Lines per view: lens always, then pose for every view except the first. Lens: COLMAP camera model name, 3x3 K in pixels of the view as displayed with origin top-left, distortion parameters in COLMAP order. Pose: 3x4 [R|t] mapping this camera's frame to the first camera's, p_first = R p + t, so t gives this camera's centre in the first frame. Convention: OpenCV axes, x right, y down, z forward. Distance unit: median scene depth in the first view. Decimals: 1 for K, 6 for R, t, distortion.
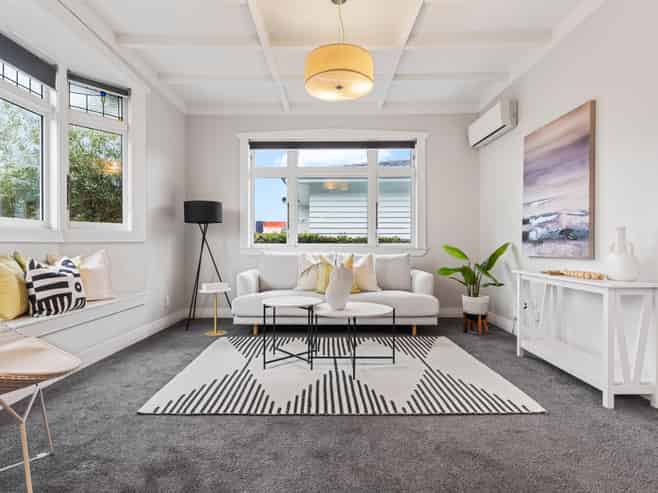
lens RADIAL K [[353.0, 0, 329.0], [0, 353.0, 246.5], [0, 0, 1]] dist [0.004698, 0.000968]
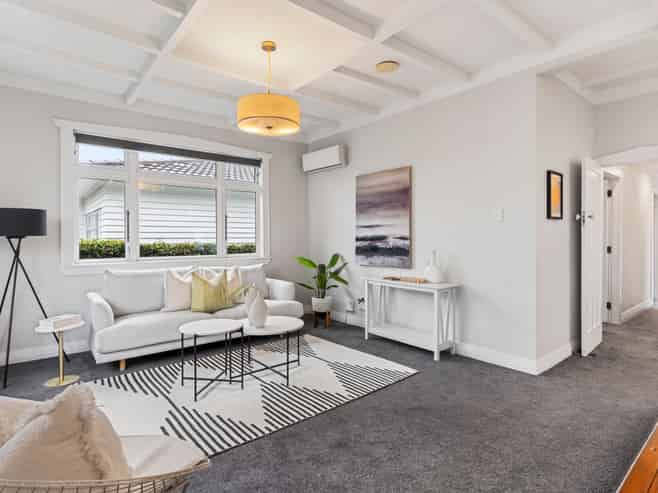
lens RADIAL K [[357.2, 0, 328.9], [0, 357.2, 241.7], [0, 0, 1]] dist [0.000739, 0.000170]
pose [[0.773078, -0.010346, 0.634226, -0.489493], [0.004925, 0.999935, 0.010309, -0.092339], [-0.634292, -0.004846, 0.773079, 0.015115]]
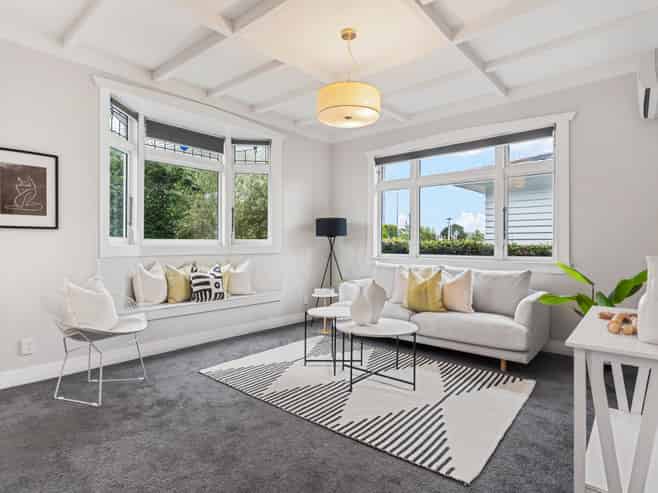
lens RADIAL K [[366.1, 0, 329.0], [0, 366.1, 246.5], [0, 0, 1]] dist [0.000768, 0.000463]
pose [[0.763043, 0.005106, -0.646327, 0.638246], [-0.003793, 0.999987, 0.003421, -0.055852], [0.646336, -0.000159, 0.763053, 0.105715]]
